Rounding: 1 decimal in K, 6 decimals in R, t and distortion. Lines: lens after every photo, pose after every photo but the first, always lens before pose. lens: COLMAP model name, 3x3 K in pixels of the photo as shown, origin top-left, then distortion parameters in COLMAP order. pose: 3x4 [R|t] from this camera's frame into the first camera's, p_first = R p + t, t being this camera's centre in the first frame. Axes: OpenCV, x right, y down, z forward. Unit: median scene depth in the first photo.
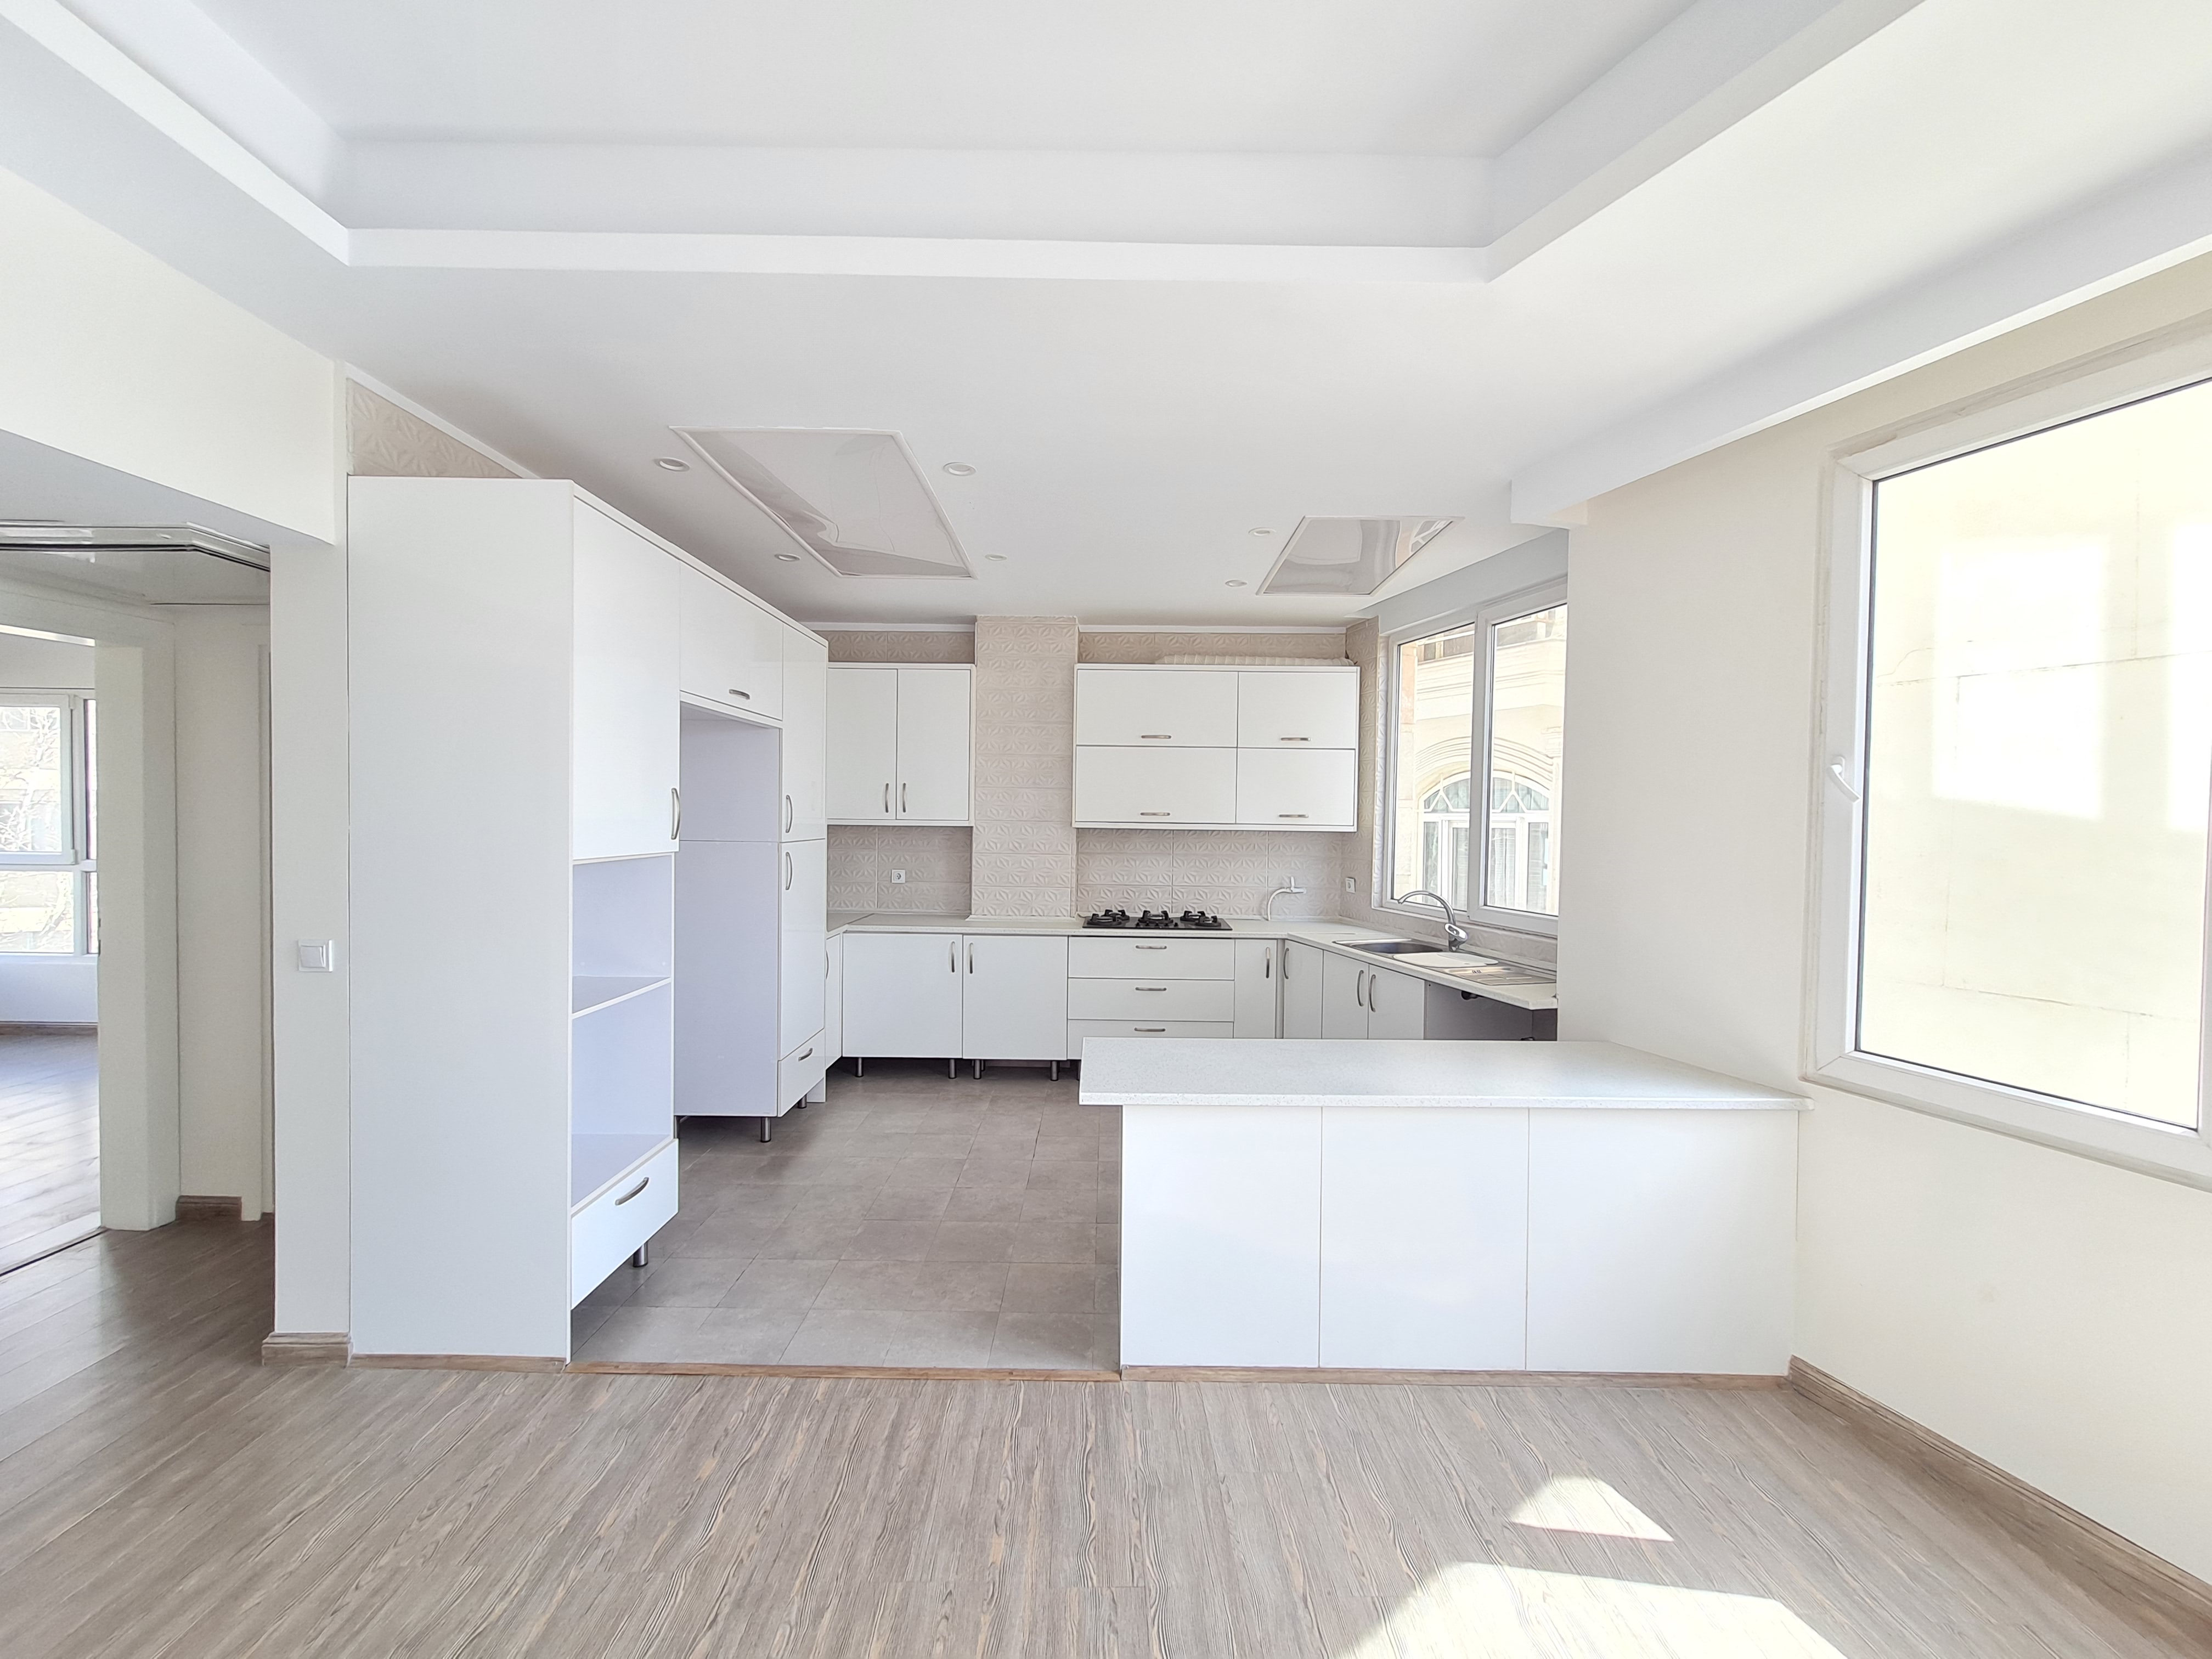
lens RADIAL K [[868.8, 0, 1106.0], [0, 868.8, 829.5], [0, 0, 1]] dist [0.004815, 0.000206]
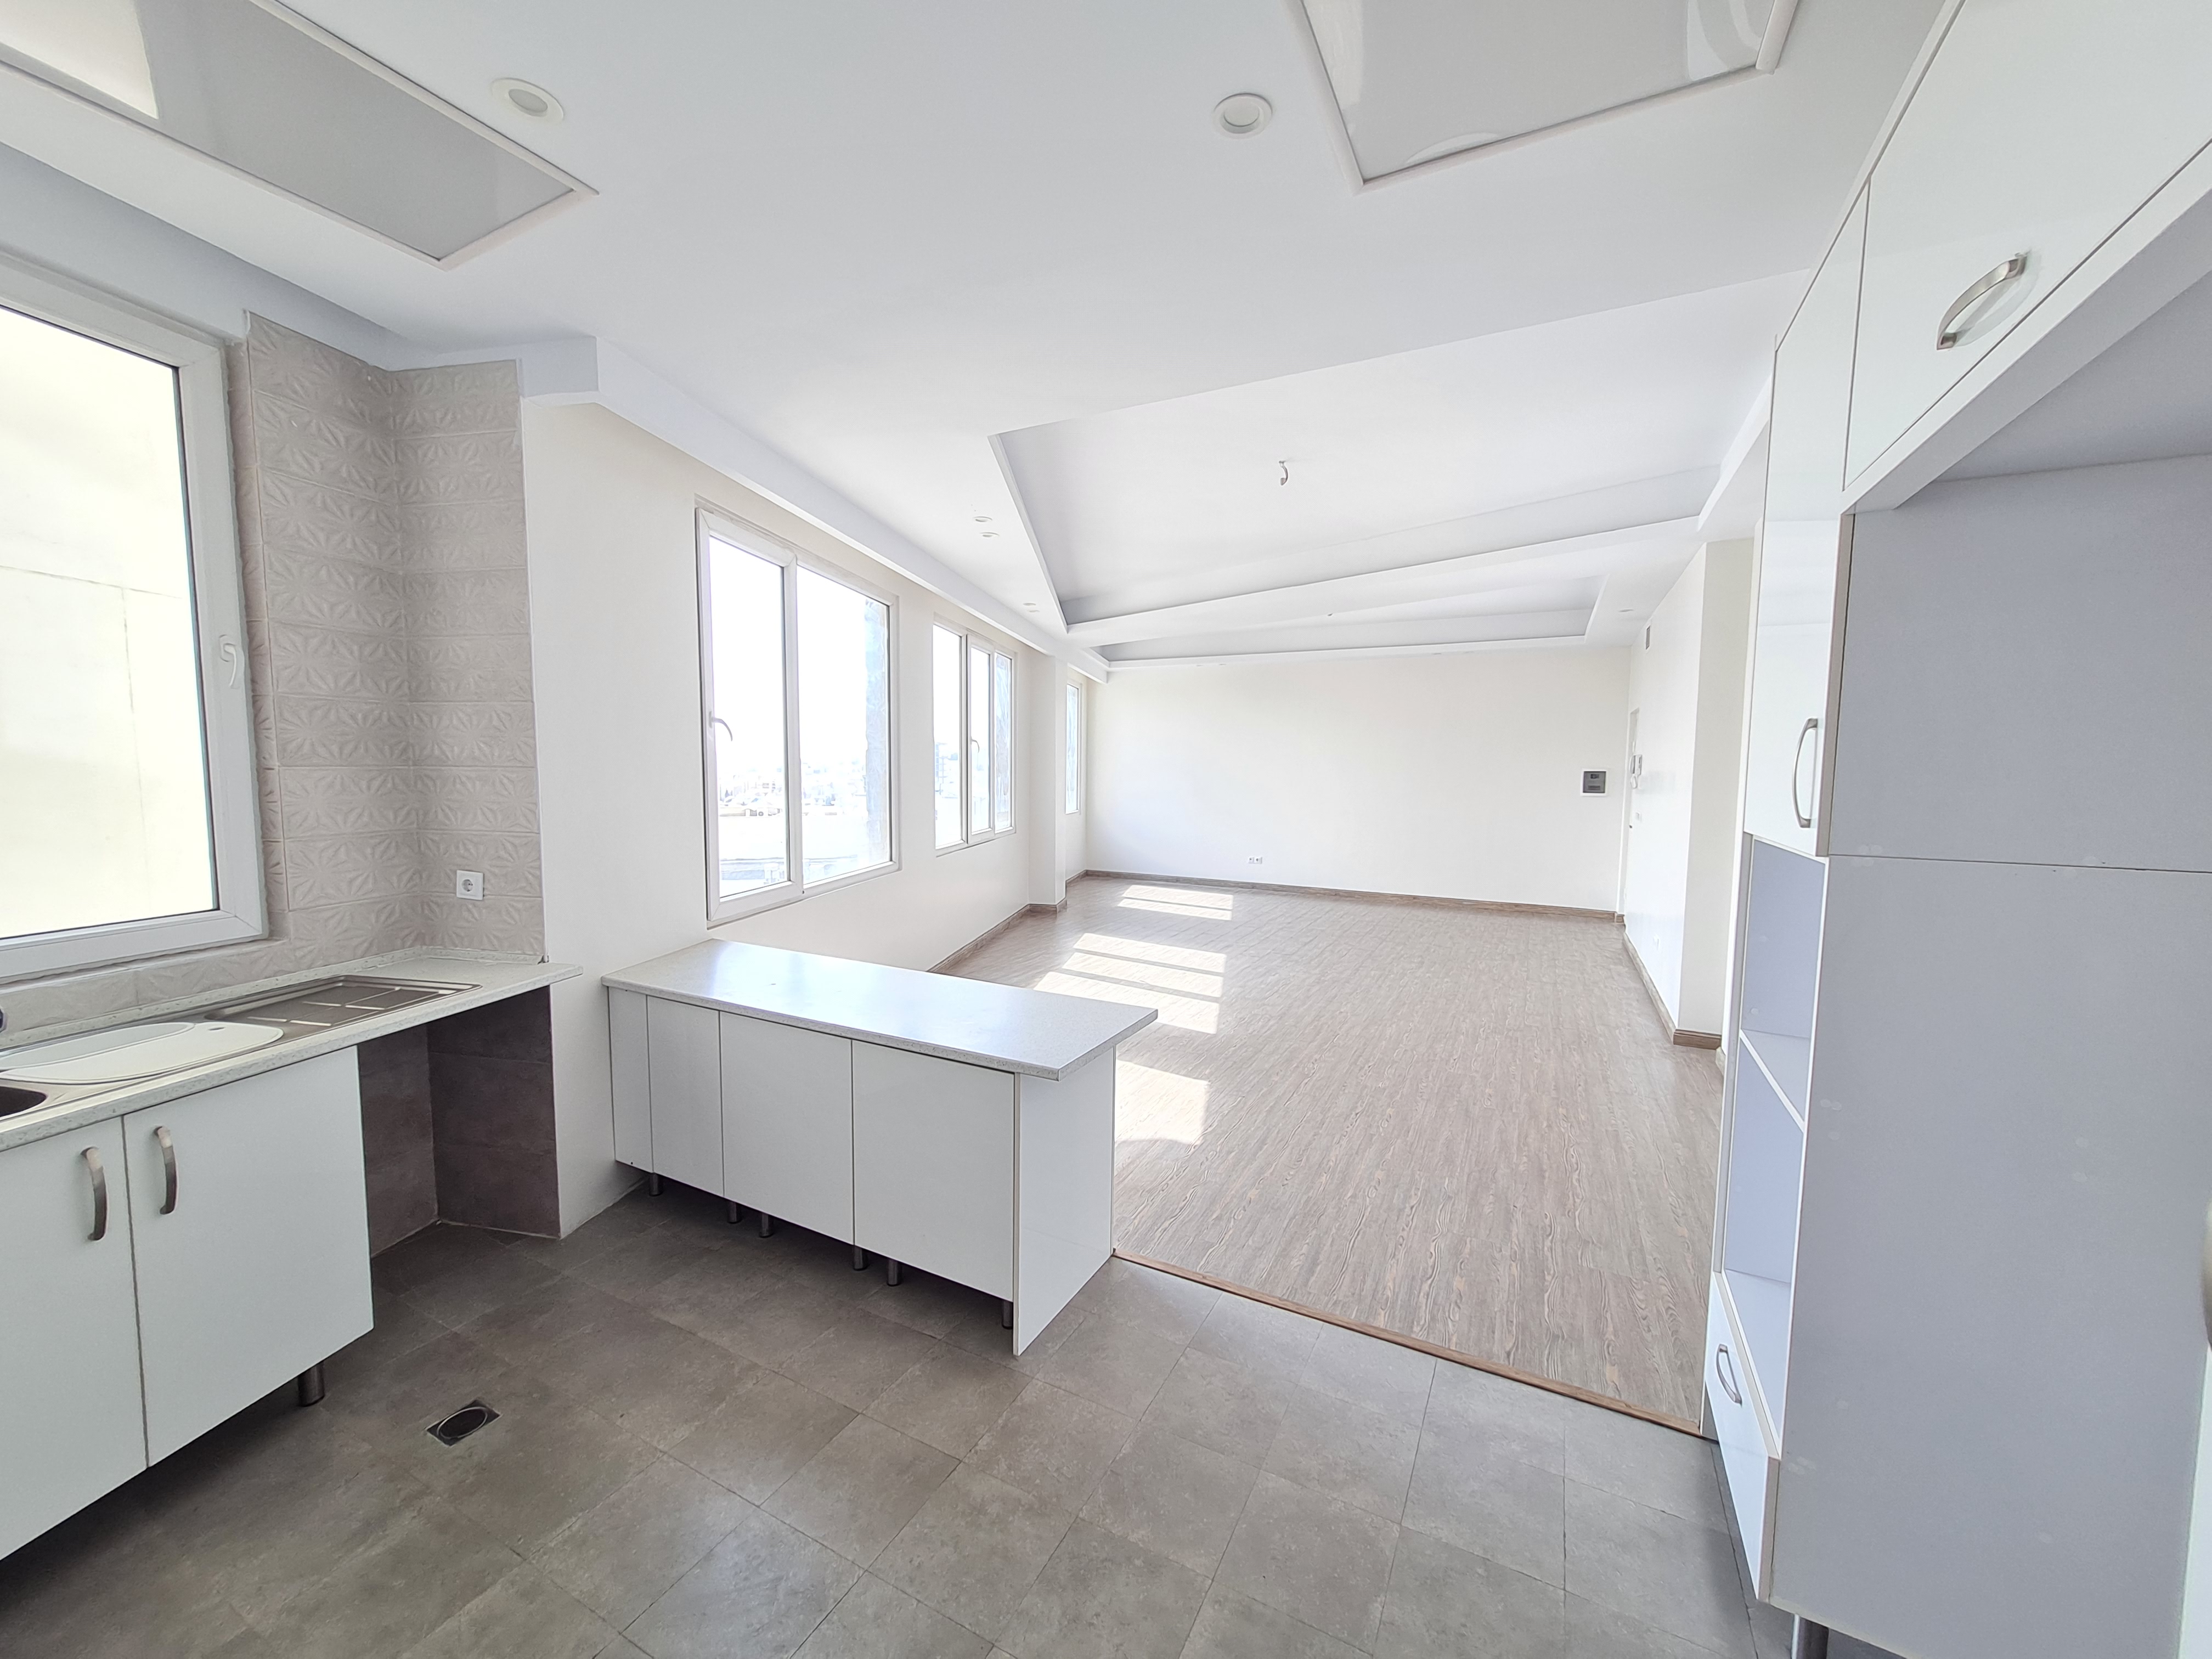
lens RADIAL K [[882.1, 0, 1106.0], [0, 882.1, 829.5], [0, 0, 1]] dist [-0.042276, 0.000050]
pose [[-0.890147, -0.052479, 0.452641, -0.220129], [-0.009846, 0.995329, 0.096034, -0.014240], [-0.455567, 0.081028, -0.886506, 0.941270]]
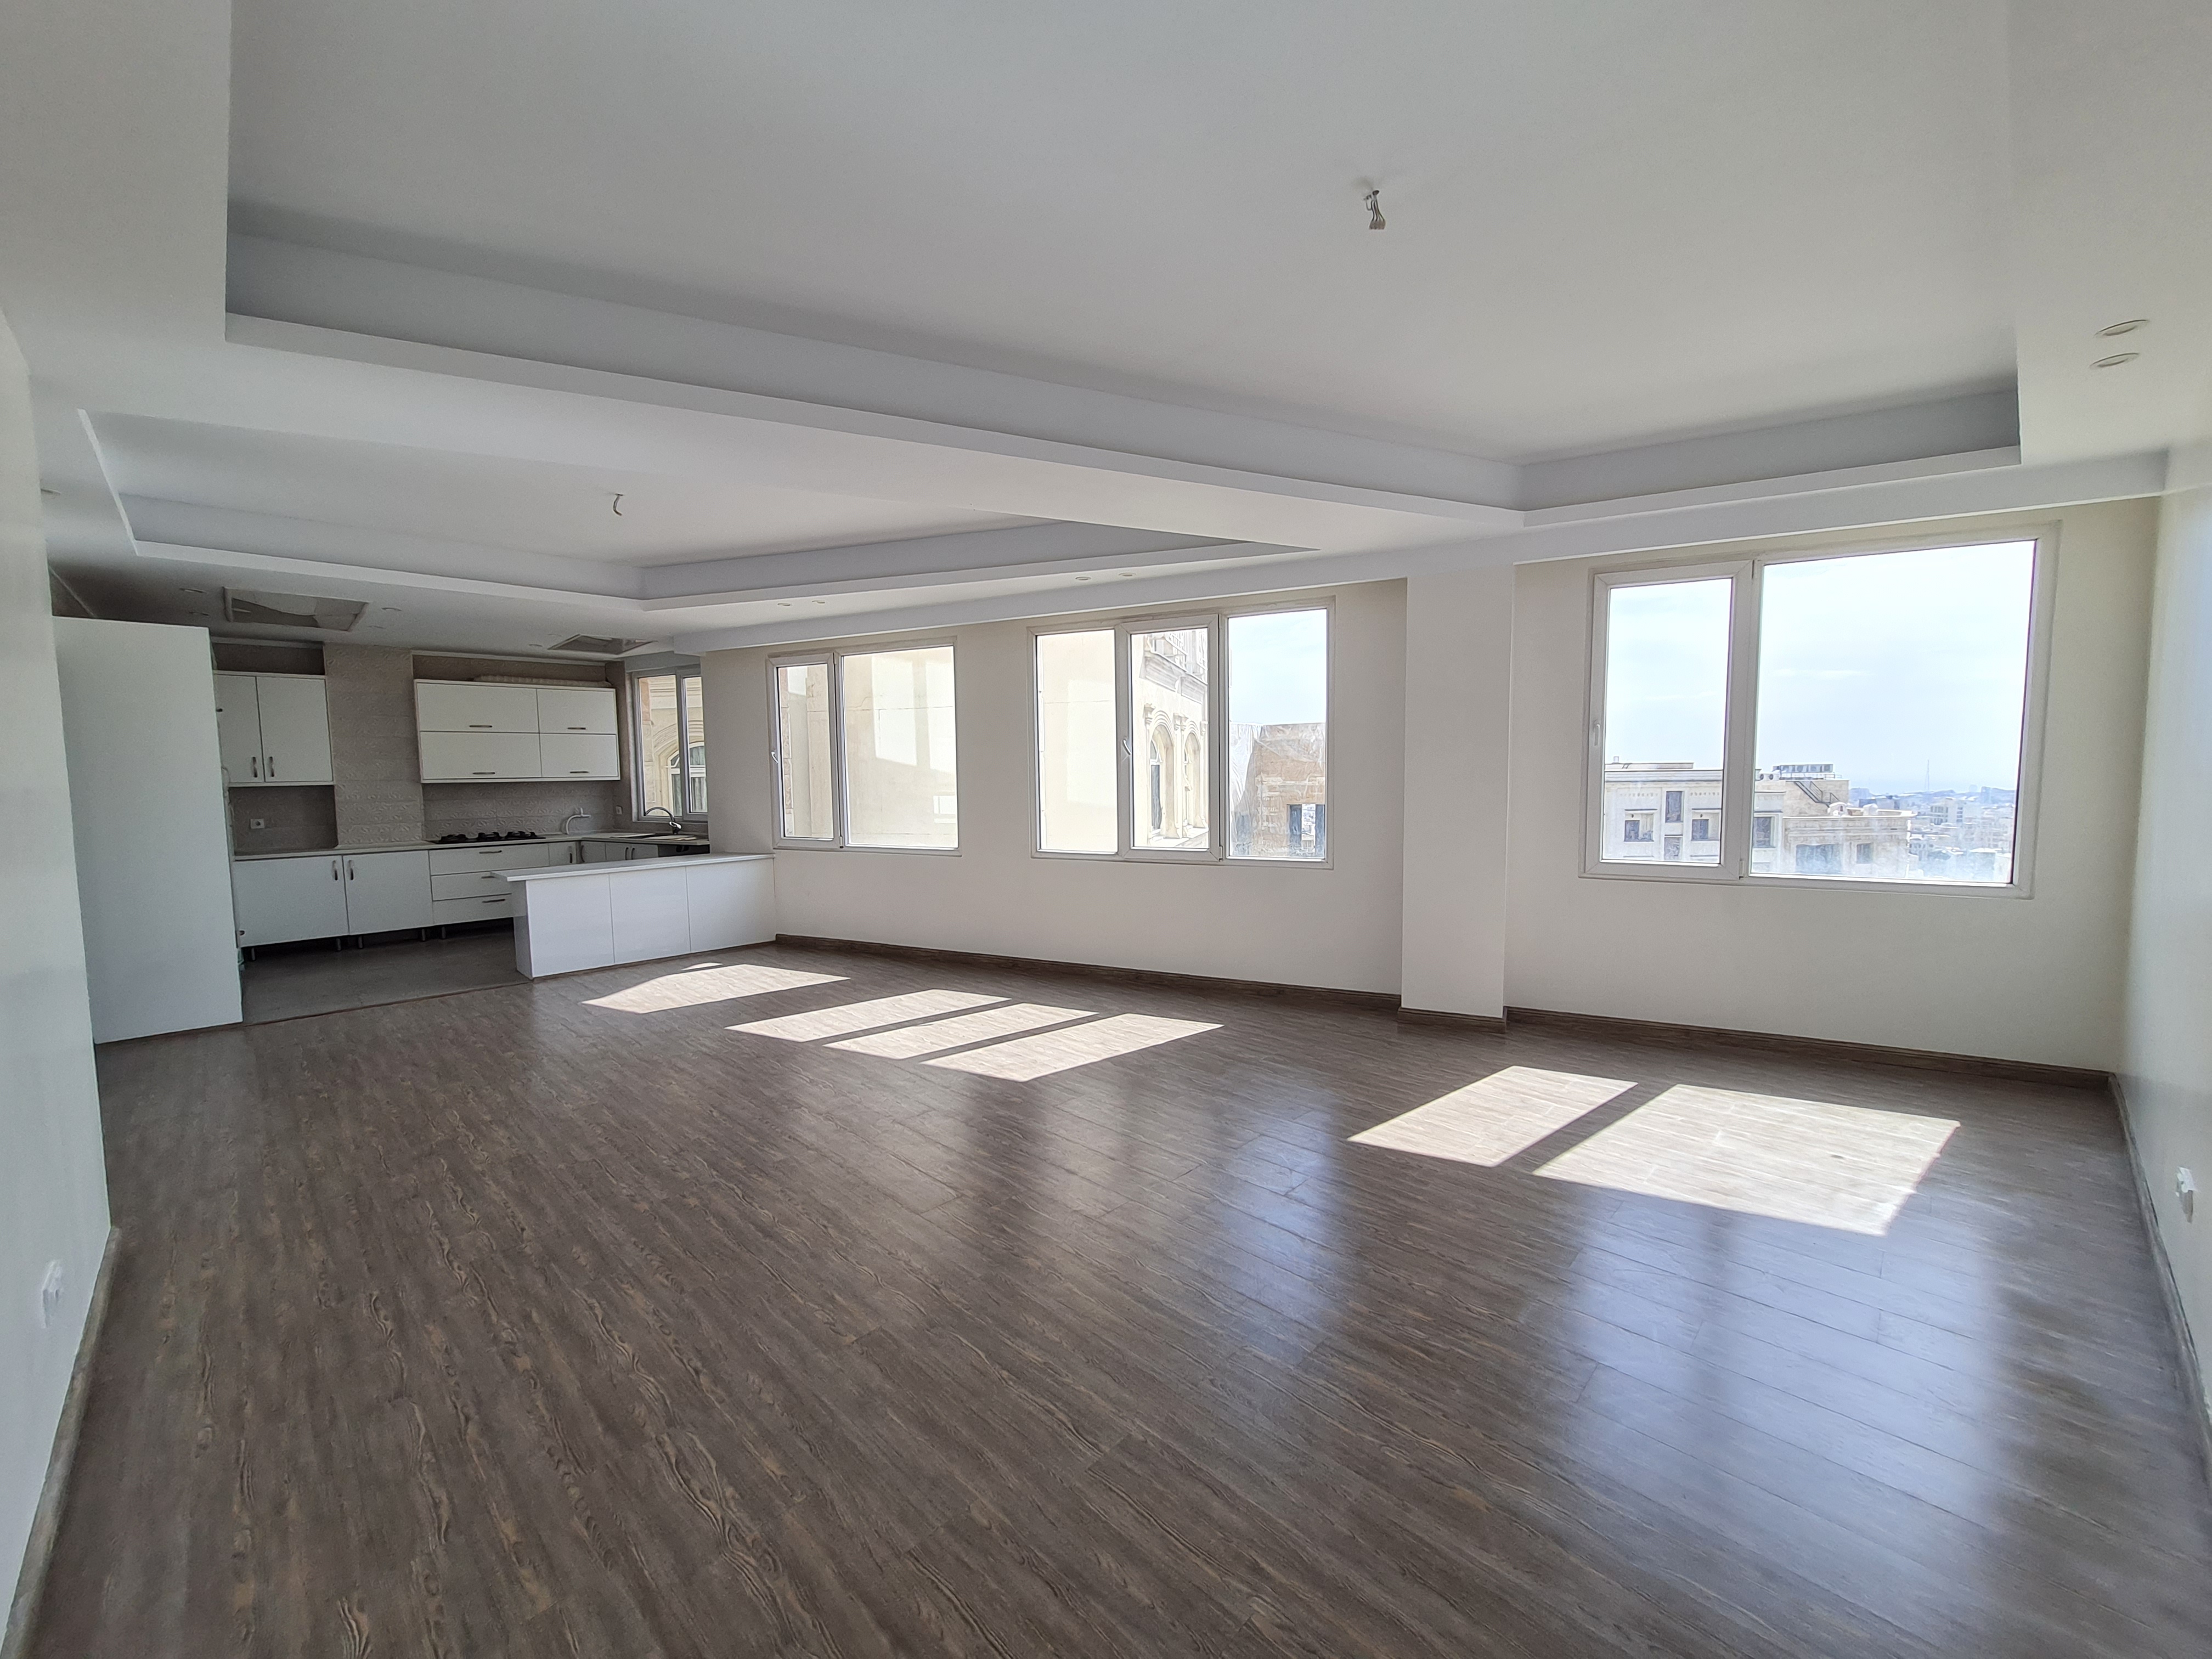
lens RADIAL K [[868.8, 0, 1106.0], [0, 868.8, 829.5], [0, 0, 1]] dist [0.004815, 0.000206]
pose [[0.710540, -0.074586, 0.699693, -0.278772], [0.034930, 0.996879, 0.070795, 0.013527], [-0.702789, -0.025862, 0.710928, -1.039014]]
